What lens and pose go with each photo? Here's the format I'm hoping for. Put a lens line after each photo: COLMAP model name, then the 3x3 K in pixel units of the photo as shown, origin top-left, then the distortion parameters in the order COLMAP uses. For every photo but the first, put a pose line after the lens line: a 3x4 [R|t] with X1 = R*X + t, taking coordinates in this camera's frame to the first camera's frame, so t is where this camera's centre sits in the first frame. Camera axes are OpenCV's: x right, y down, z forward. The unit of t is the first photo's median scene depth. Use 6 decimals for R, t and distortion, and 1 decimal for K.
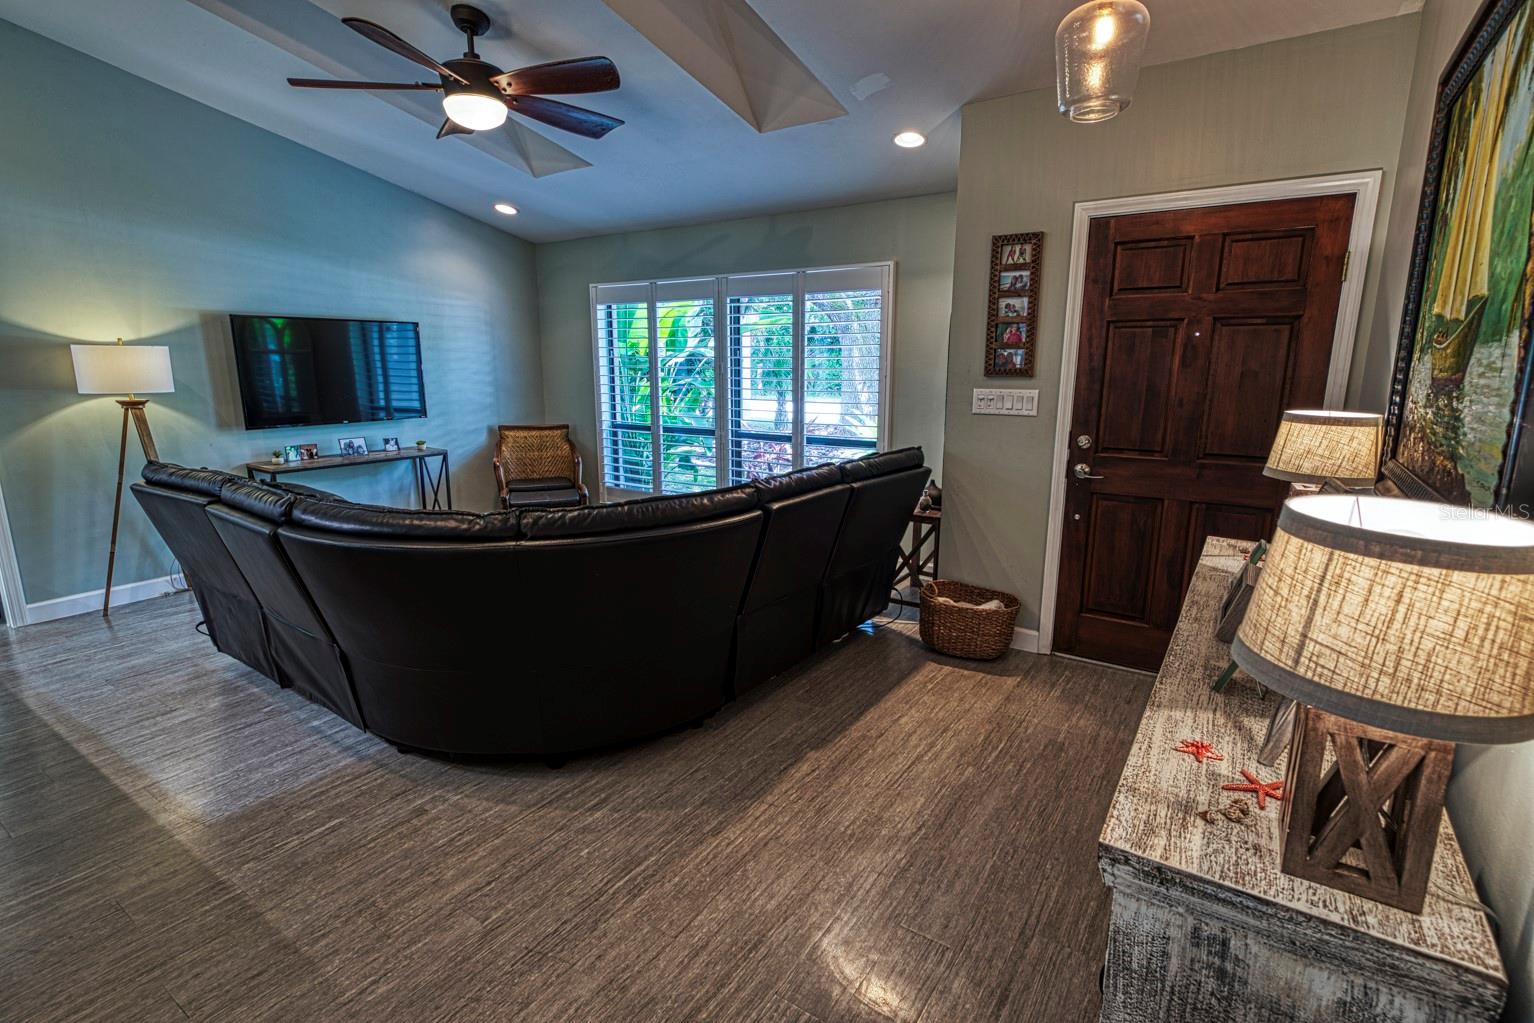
lens RADIAL K [[731.9, 0, 767.0], [0, 731.9, 511.5], [0, 0, 1]] dist [0.022080, -0.012312]
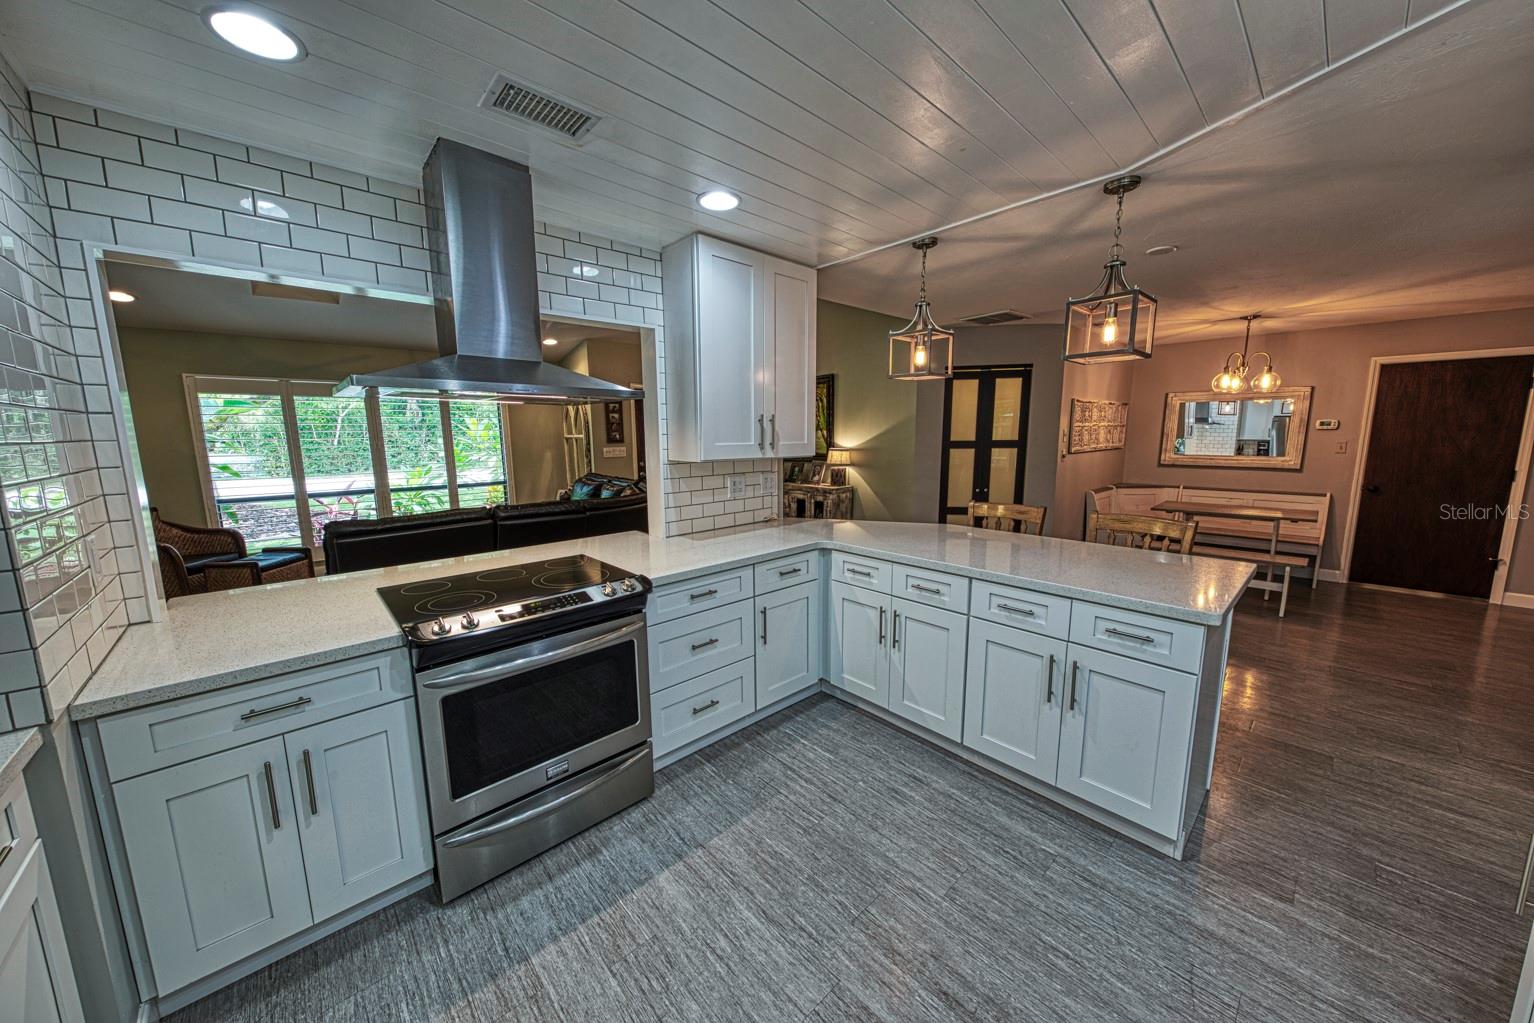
lens RADIAL K [[503.8, 0, 766.0], [0, 503.8, 504.6], [0, 0, 1]] dist [-0.020277, 0.000056]
pose [[0.262360, -0.143923, 0.954177, -1.037592], [0.209777, 0.973673, 0.089184, -0.010658], [-0.941892, 0.176766, 0.285645, 0.006667]]
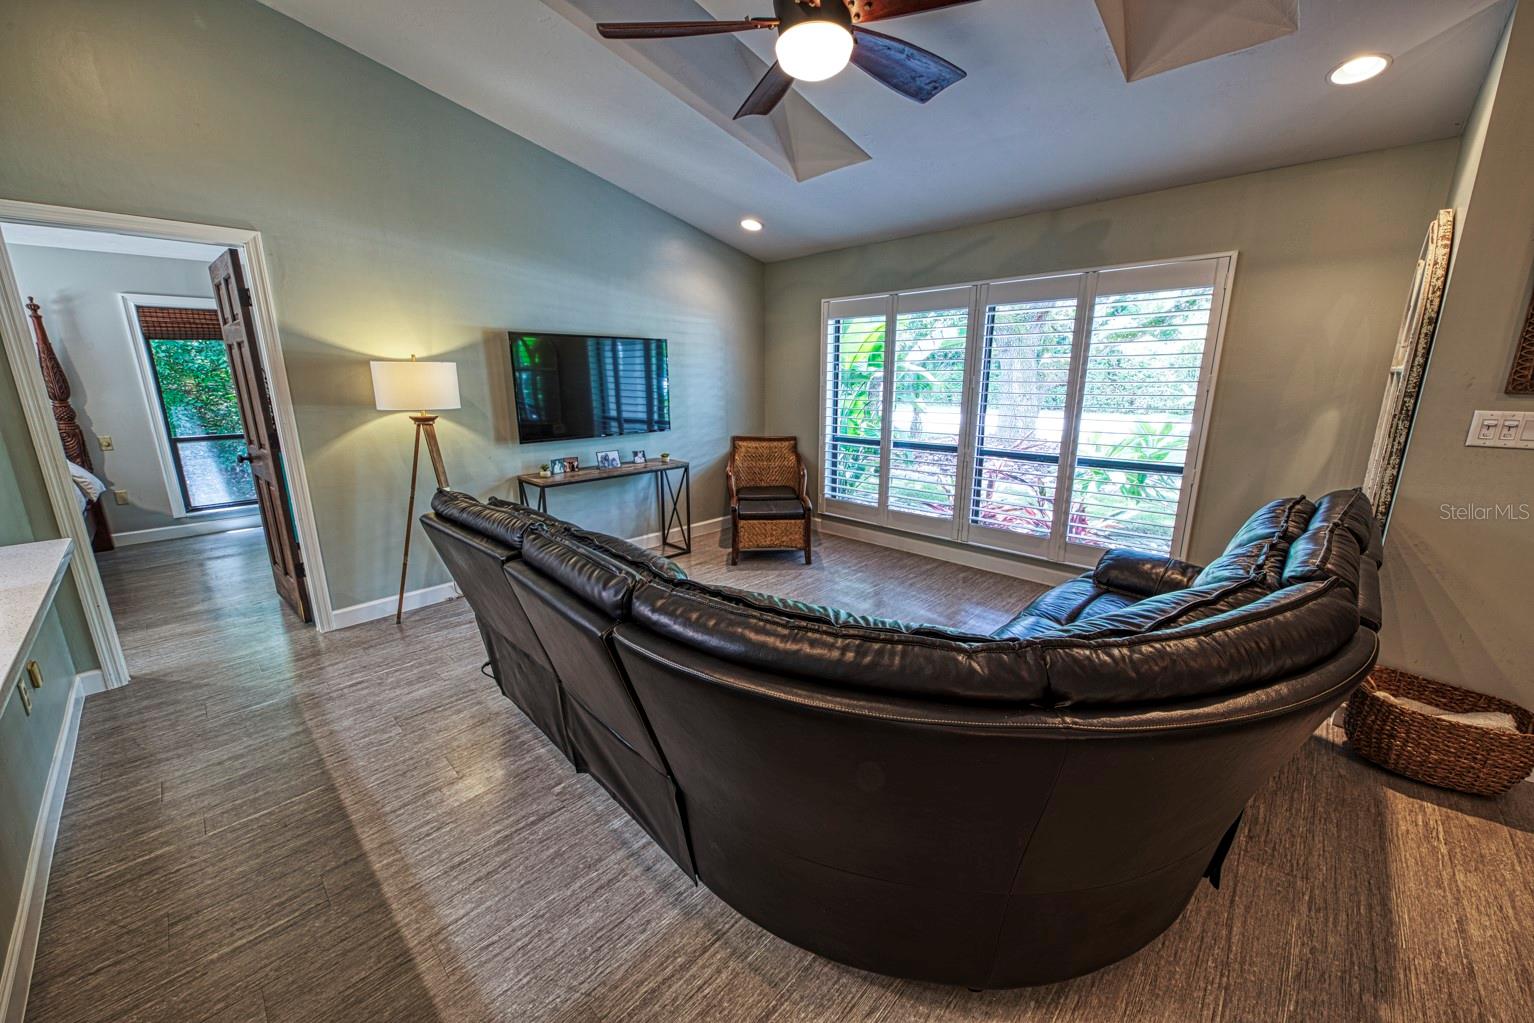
lens RADIAL K [[573.7, 0, 767.0], [0, 573.7, 511.5], [0, 0, 1]] dist [0.003082, -0.002577]
pose [[0.984972, 0.035297, -0.169071, -0.239979], [-0.030570, 0.999068, 0.030485, -0.054837], [0.169989, -0.024858, 0.985132, 0.280778]]
